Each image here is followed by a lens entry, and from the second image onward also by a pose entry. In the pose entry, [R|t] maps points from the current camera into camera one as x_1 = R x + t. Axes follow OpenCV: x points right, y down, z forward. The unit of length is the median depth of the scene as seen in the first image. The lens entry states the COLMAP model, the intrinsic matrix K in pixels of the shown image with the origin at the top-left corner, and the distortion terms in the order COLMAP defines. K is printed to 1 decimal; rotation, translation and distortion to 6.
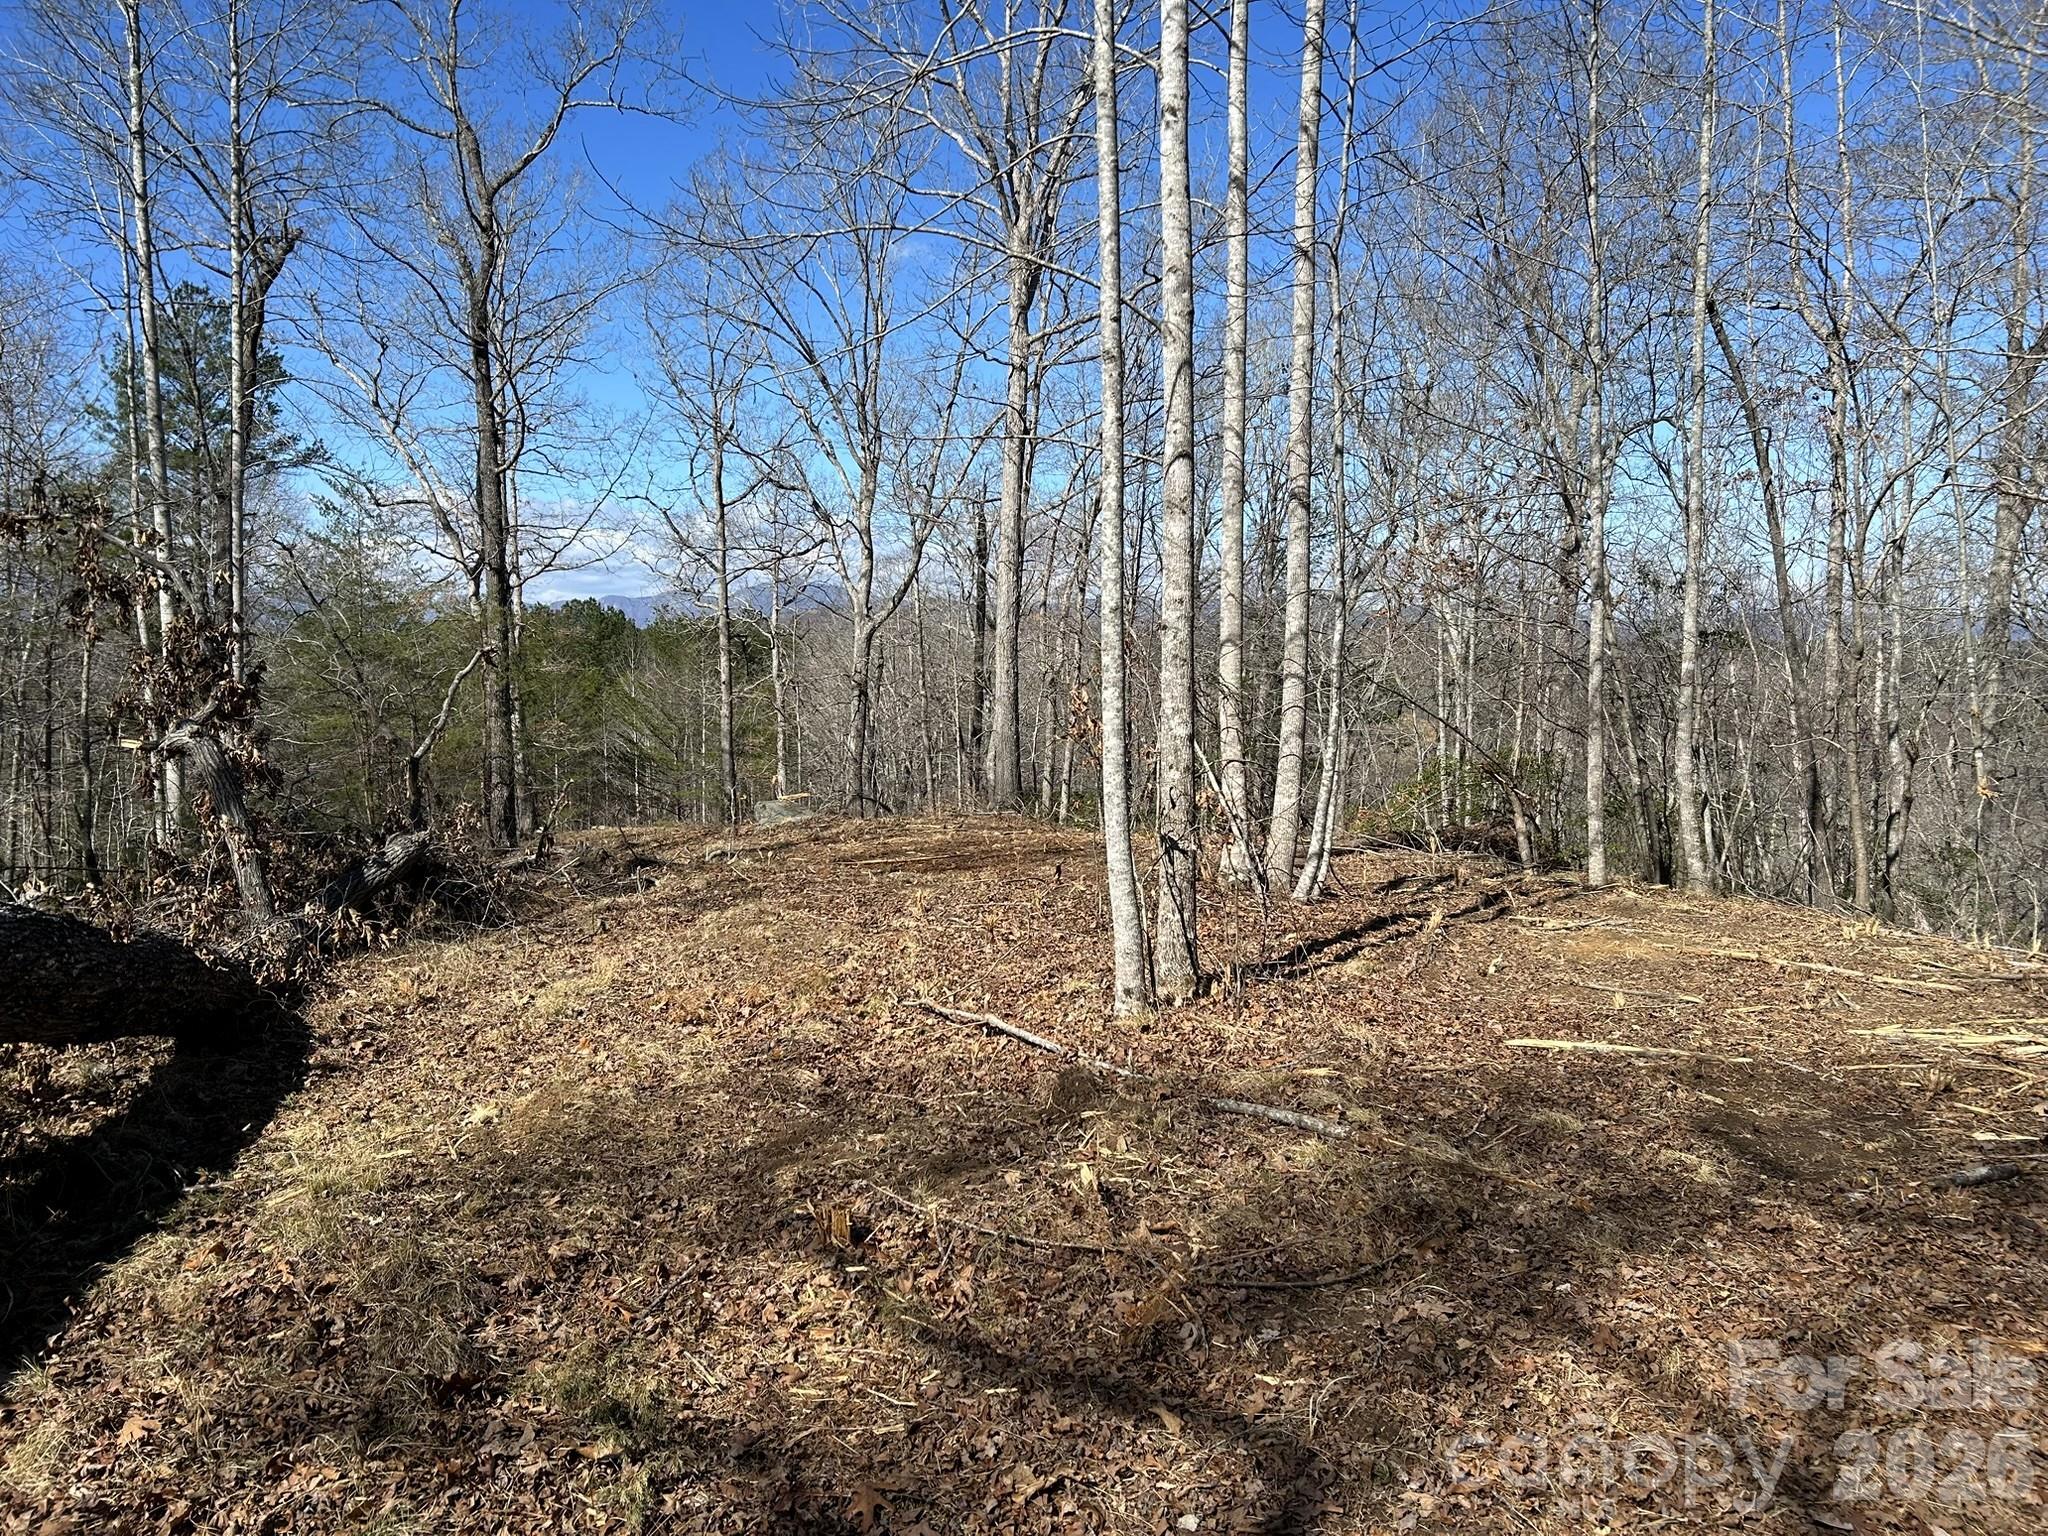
lens RADIAL K [[1524.2, 0, 1036.1], [0, 1524.2, 781.7], [0, 0, 1]] dist [0.071420, -0.033365]
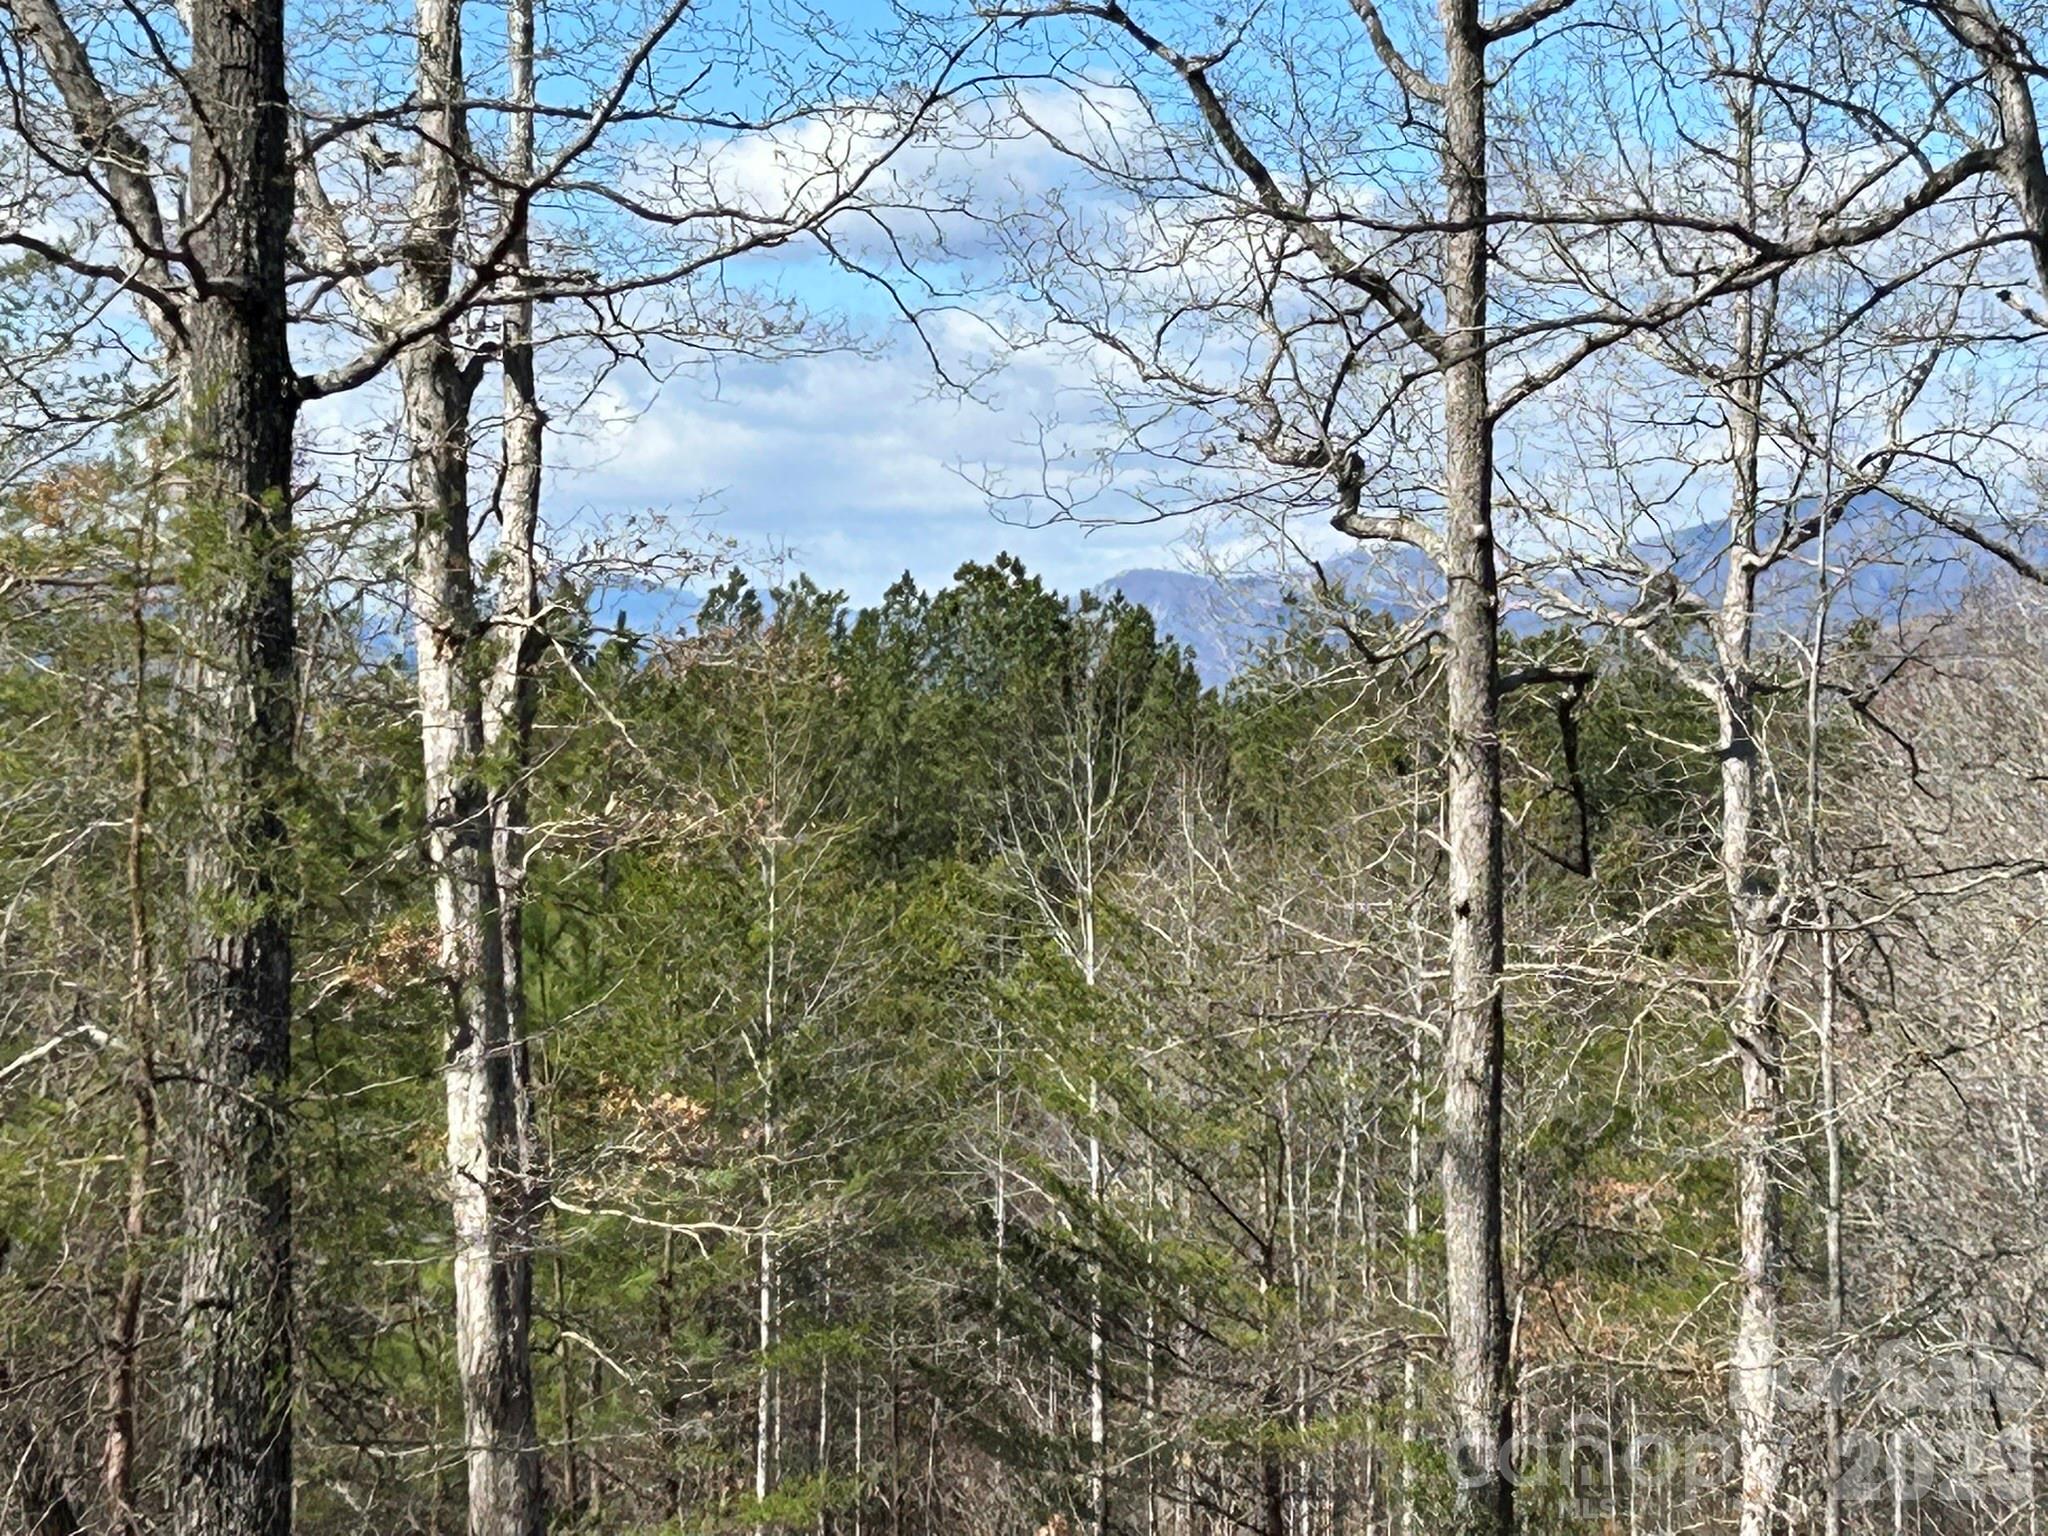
lens RADIAL K [[6236.7, 0, 1038.3], [0, 6236.7, 763.7], [0, 0, 1]] dist [0.263745, 0.000000]
pose [[0.959594, 0.001005, -0.281387, -0.030842], [-0.026231, 0.995959, -0.085896, -0.013554], [0.280164, 0.089807, 0.955742, 0.224993]]
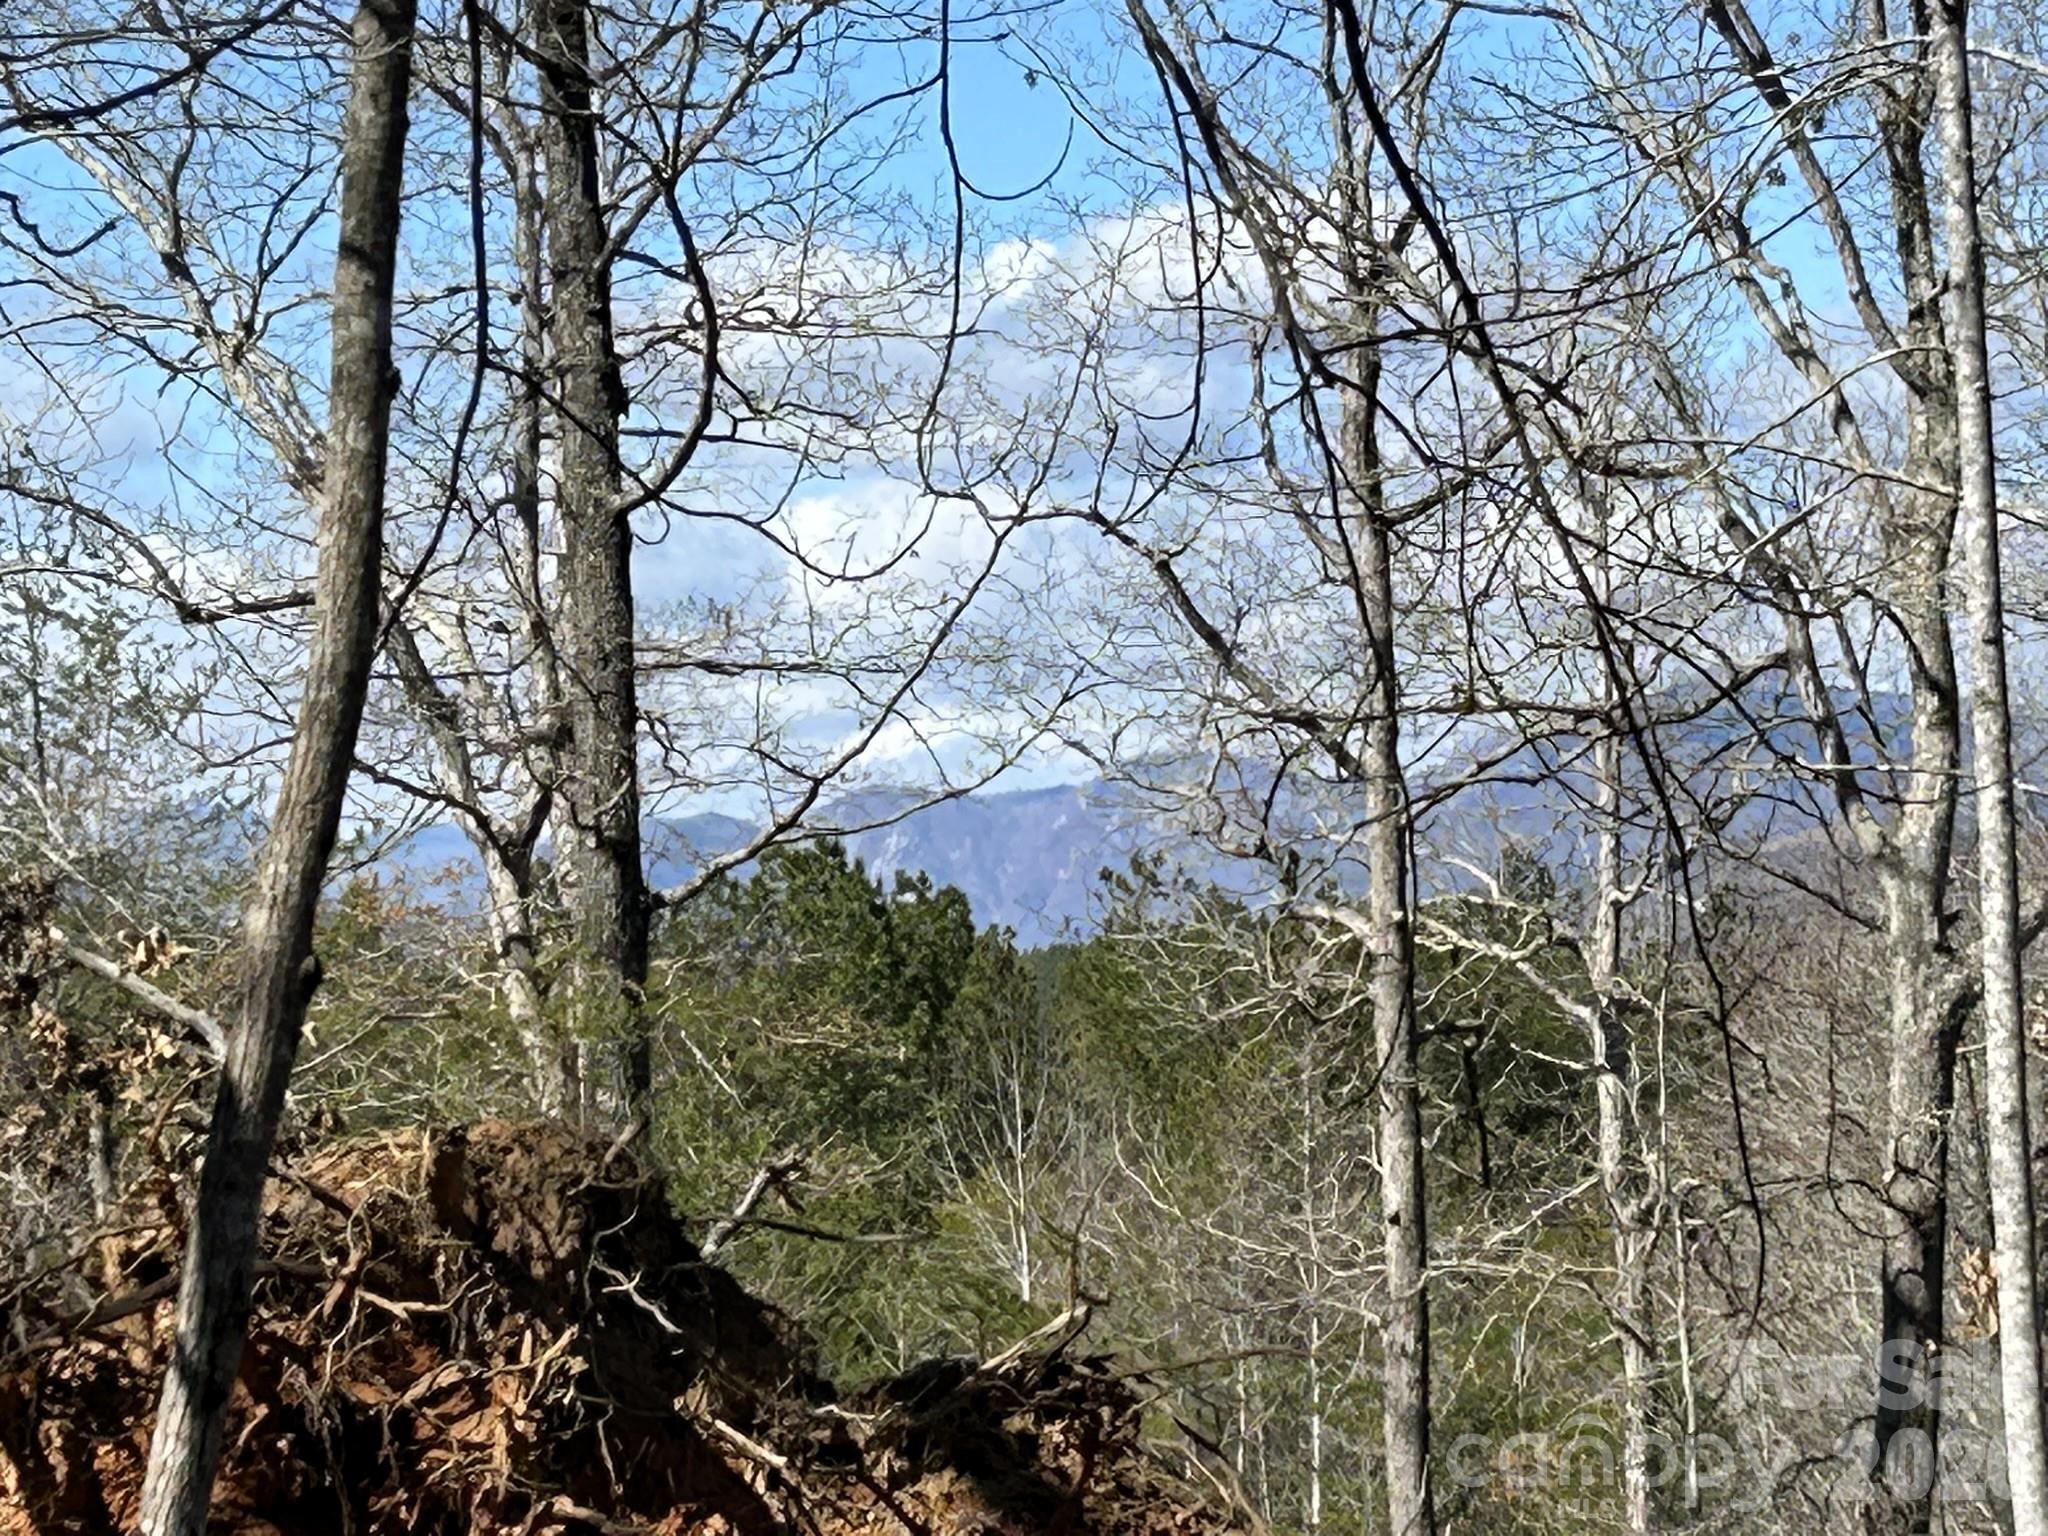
lens RADIAL K [[7964.5, 0, 1042.3], [0, 7964.5, 756.4], [0, 0, 1]] dist [0.270901, 0.000000]
pose [[0.969456, -0.032442, -0.243111, 0.066744], [0.003324, 0.992860, -0.119236, 0.017301], [0.245244, 0.114786, 0.962642, -0.311576]]
